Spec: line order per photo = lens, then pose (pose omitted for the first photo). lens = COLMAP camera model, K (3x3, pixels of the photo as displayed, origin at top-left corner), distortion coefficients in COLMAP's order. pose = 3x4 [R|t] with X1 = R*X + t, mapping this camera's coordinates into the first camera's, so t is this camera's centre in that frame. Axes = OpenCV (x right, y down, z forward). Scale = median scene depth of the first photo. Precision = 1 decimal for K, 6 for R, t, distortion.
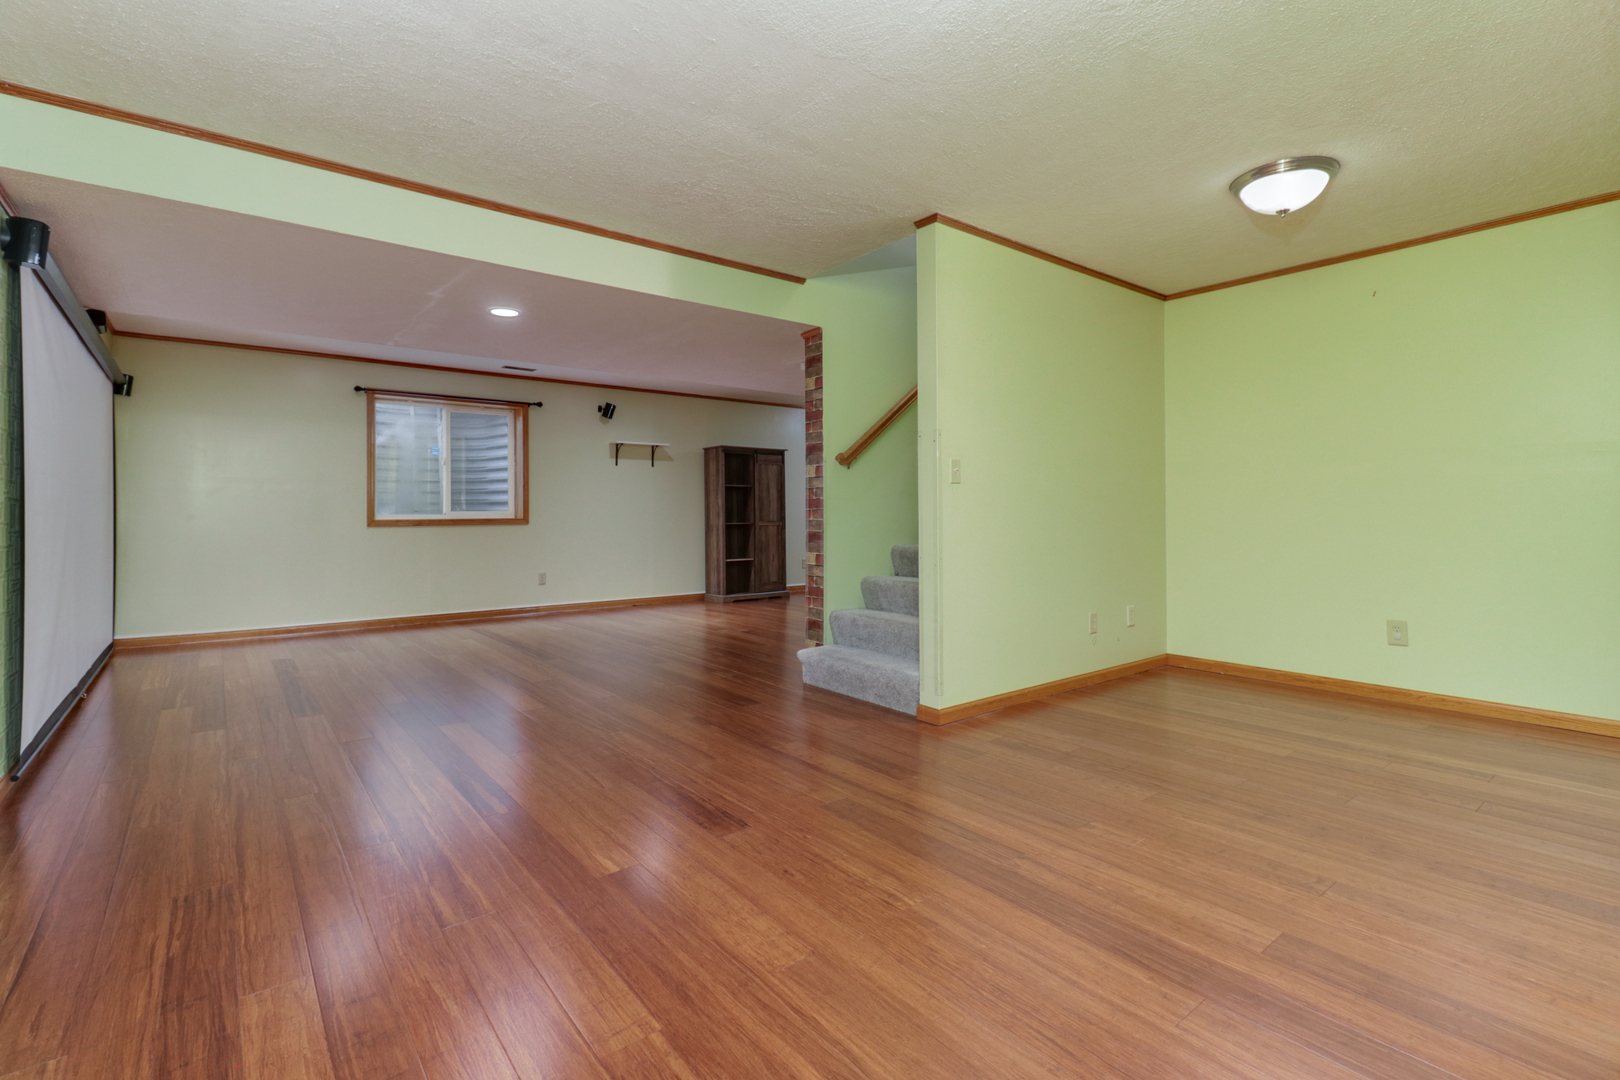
lens RADIAL K [[760.3, 0, 817.3], [0, 760.3, 525.5], [0, 0, 1]] dist [-0.000442, -0.002019]
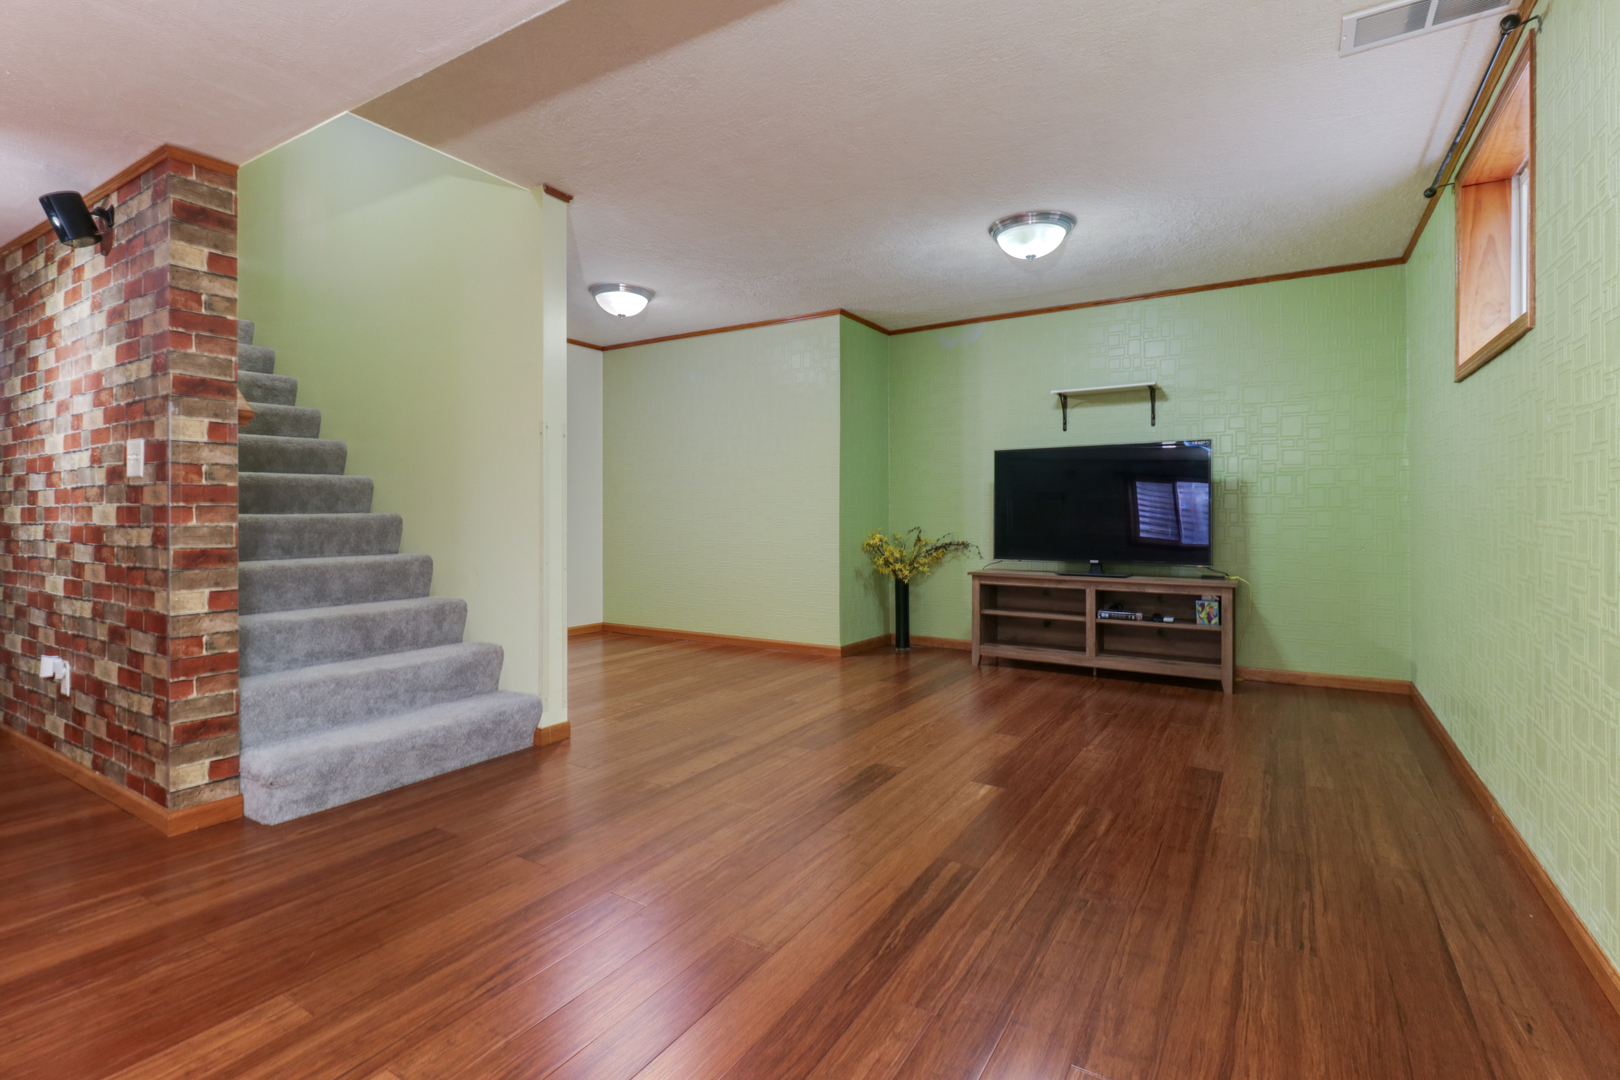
lens RADIAL K [[760.3, 0, 815.5], [0, 760.3, 532.8], [0, 0, 1]] dist [-0.000442, -0.002019]
pose [[-0.341732, -0.022409, 0.939530, -1.281719], [0.020588, 0.999297, 0.031323, -0.019887], [-0.939572, 0.030047, -0.341031, 1.597932]]
